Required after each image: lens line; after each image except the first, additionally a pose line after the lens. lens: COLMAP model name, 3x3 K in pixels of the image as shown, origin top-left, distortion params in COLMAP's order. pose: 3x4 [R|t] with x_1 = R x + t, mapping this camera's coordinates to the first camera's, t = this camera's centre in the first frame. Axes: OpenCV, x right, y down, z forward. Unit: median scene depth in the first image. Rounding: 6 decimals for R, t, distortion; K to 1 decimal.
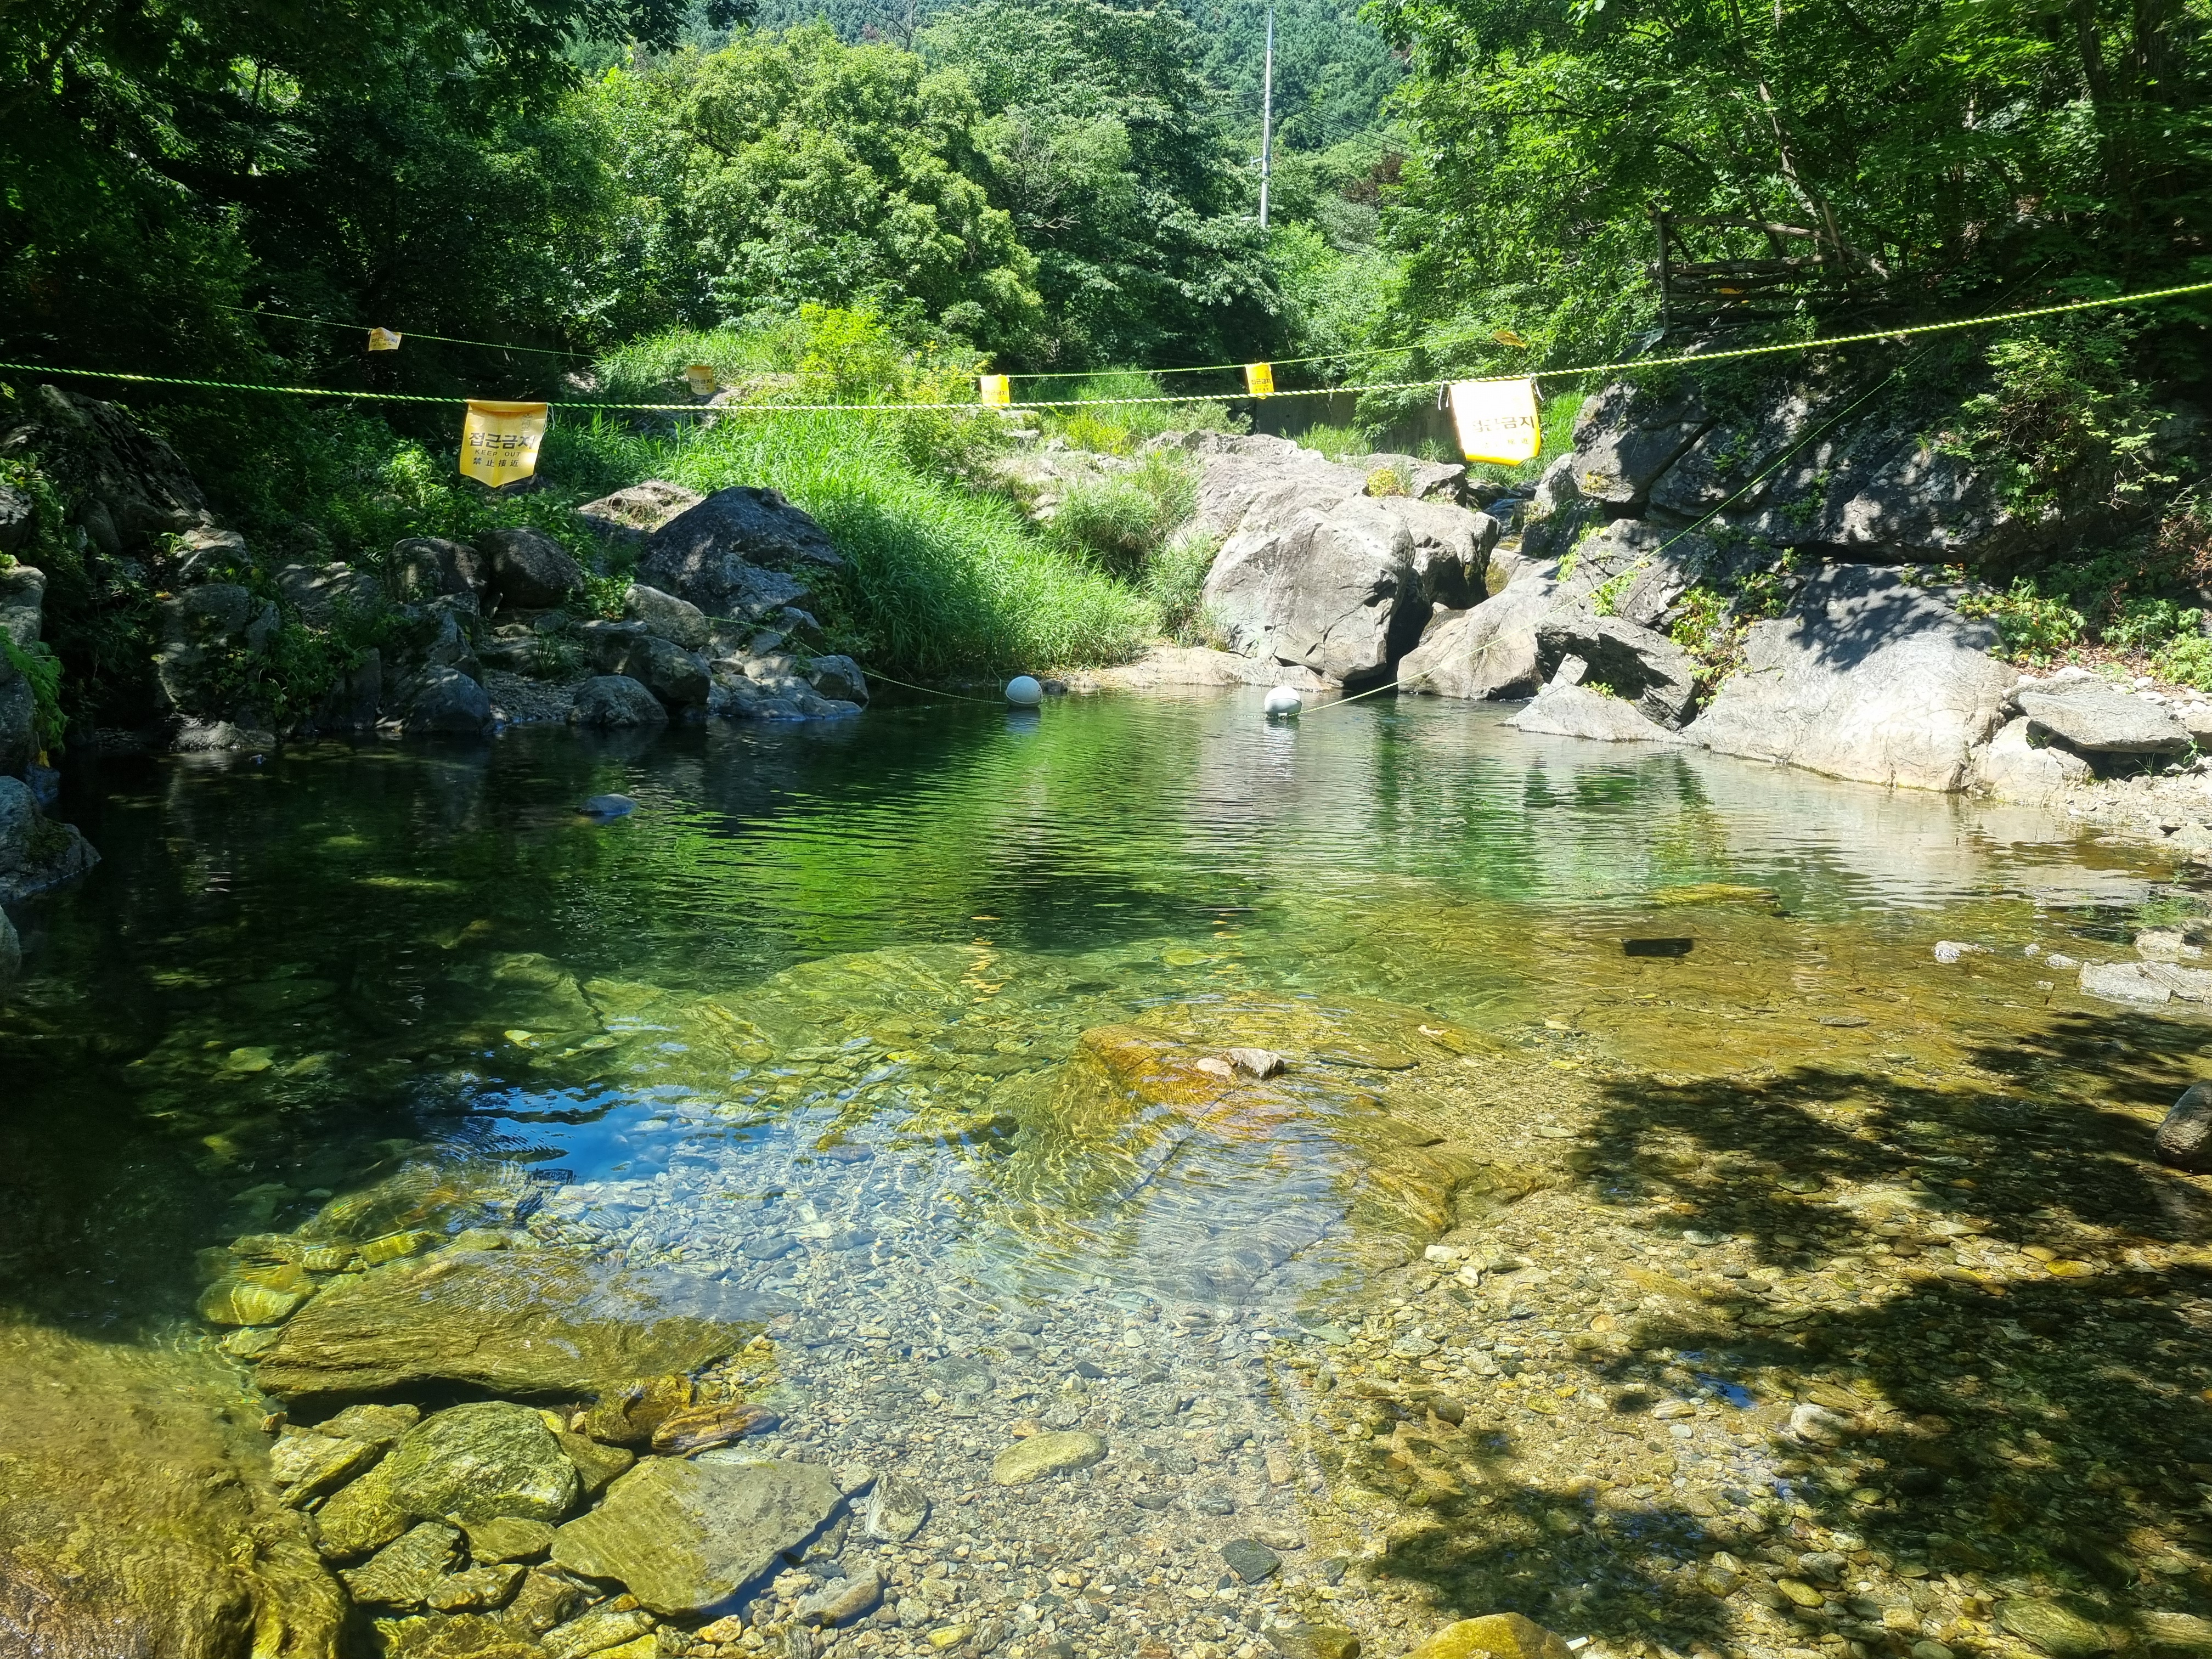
lens RADIAL K [[1694.6, 0, 1106.0], [0, 1694.6, 829.5], [0, 0, 1]] dist [0.005737, 0.005721]
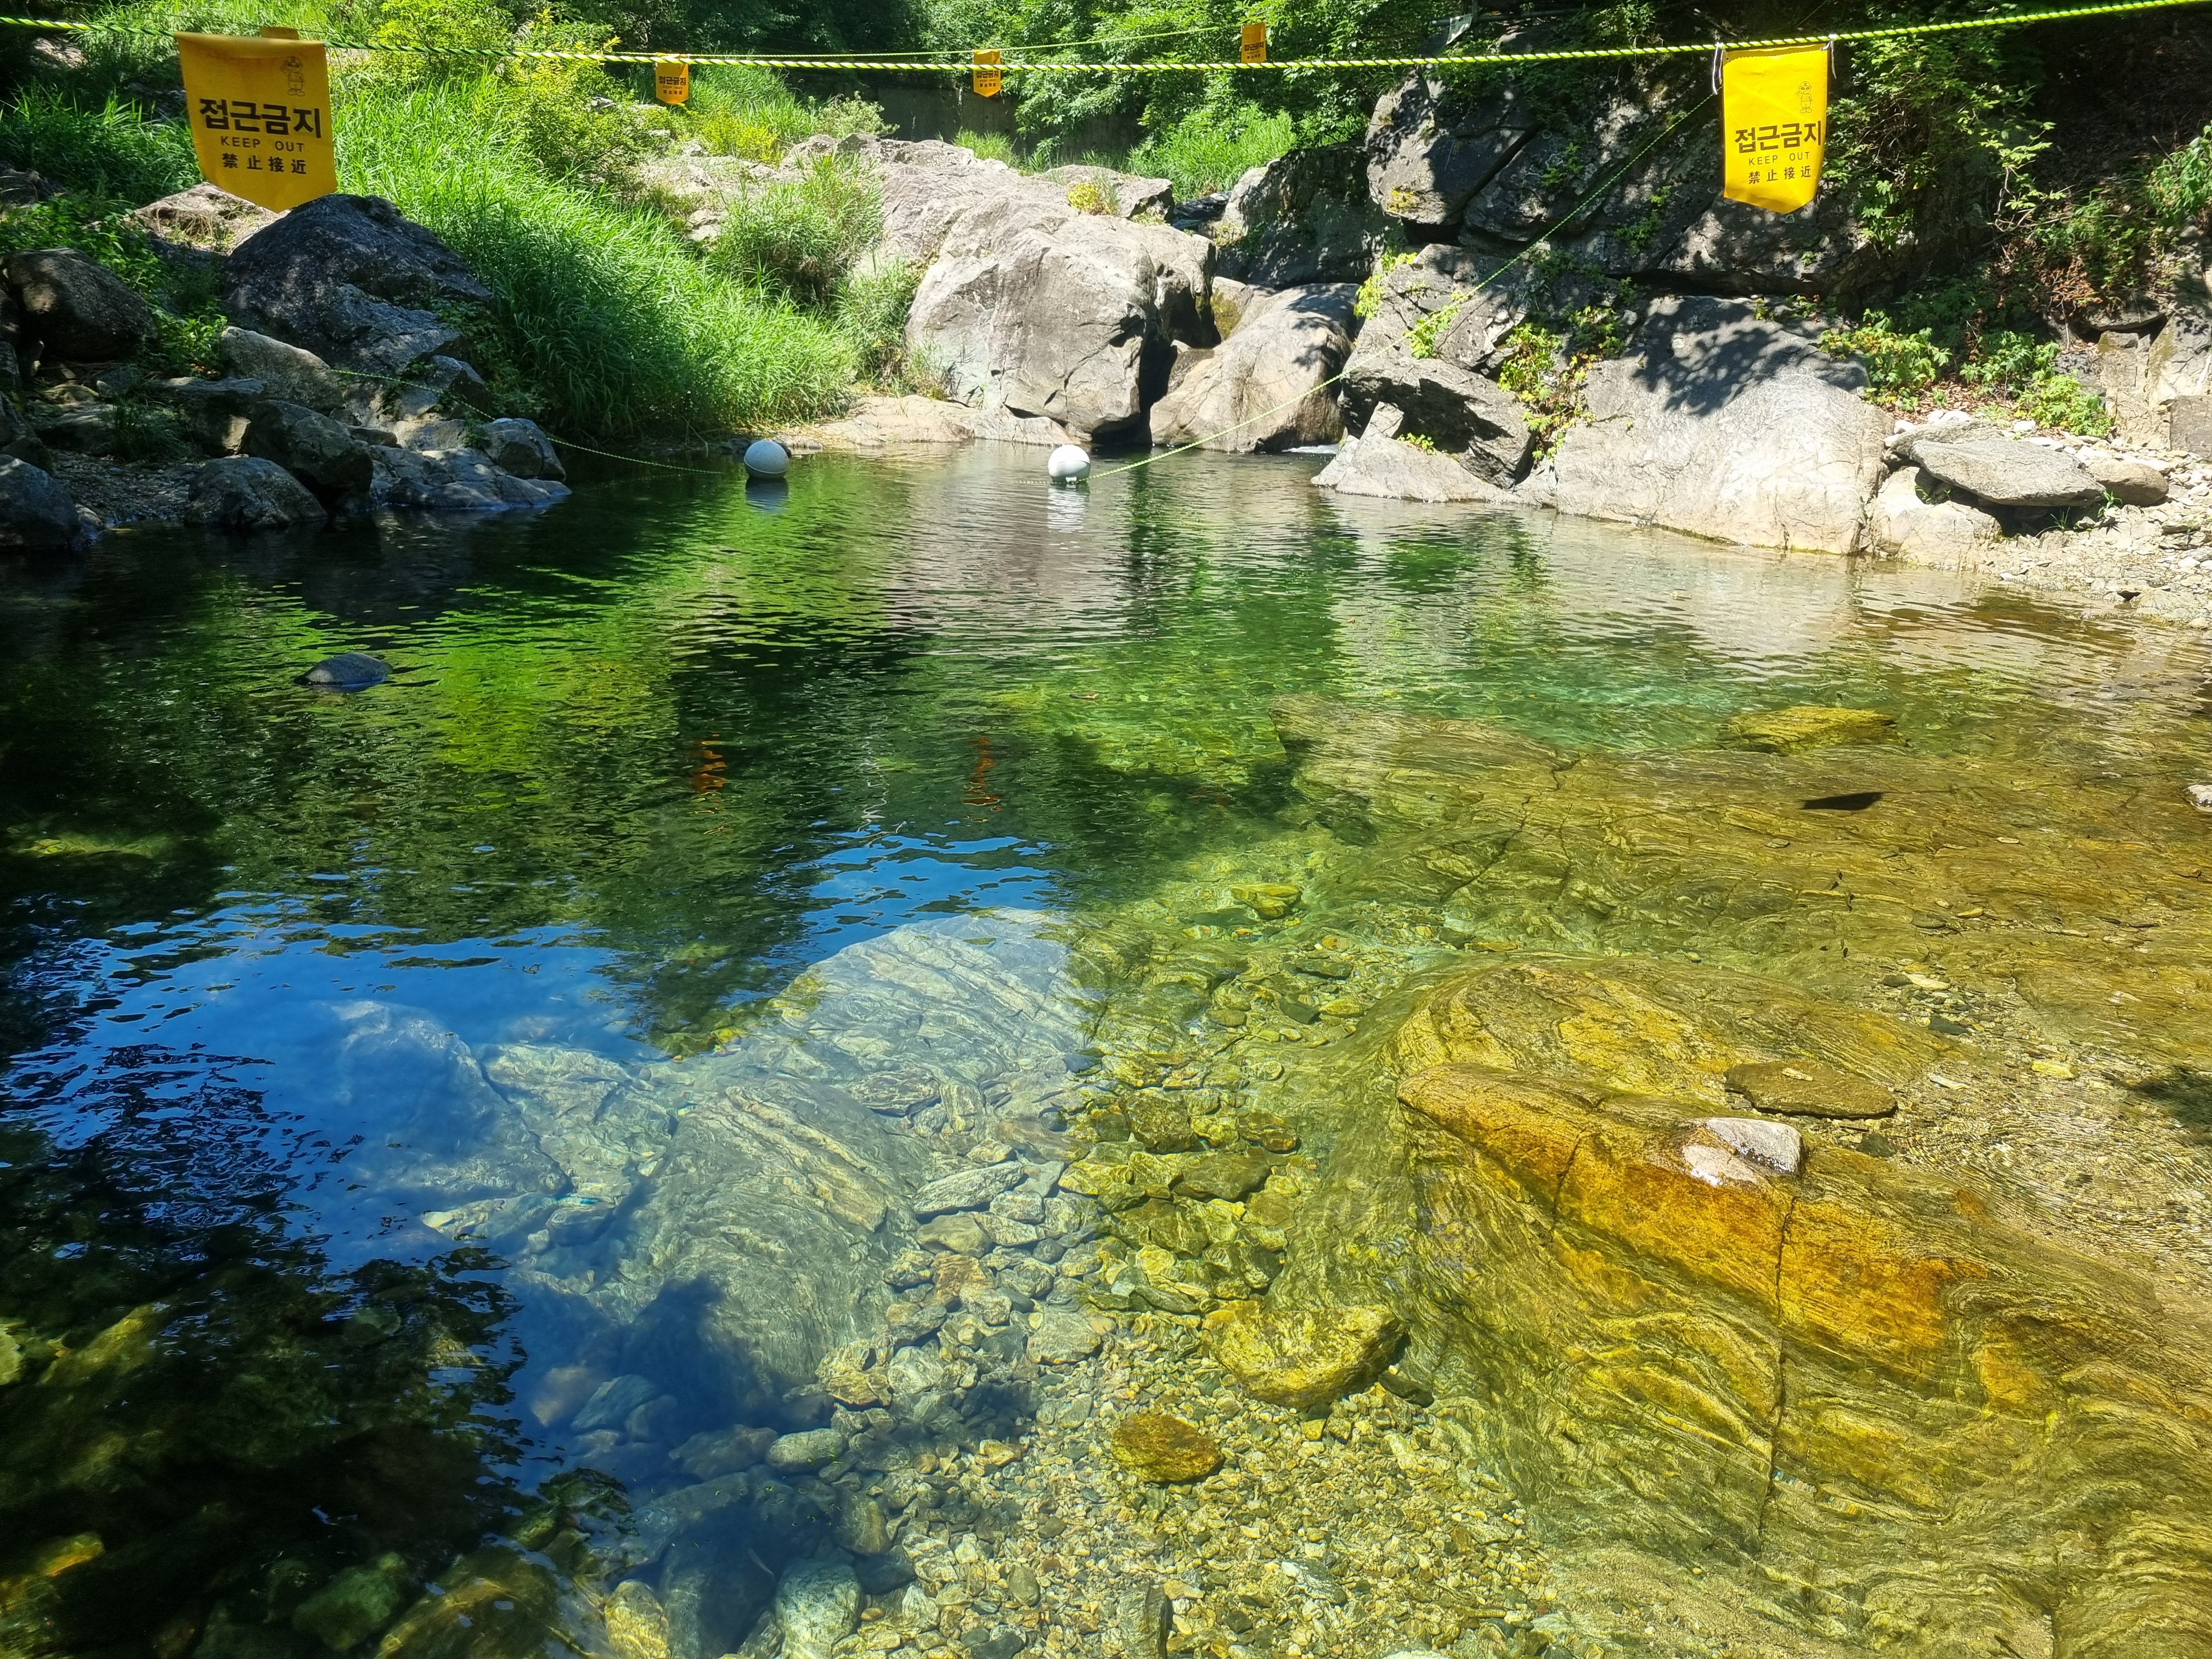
lens RADIAL K [[1708.8, 0, 1106.0], [0, 1708.8, 829.5], [0, 0, 1]] dist [0.055106, -0.061251]
pose [[0.972554, -0.072542, 0.221080, -0.084402], [0.038856, 0.987450, 0.153079, -0.025627], [-0.229410, -0.140287, 0.963167, 0.132933]]
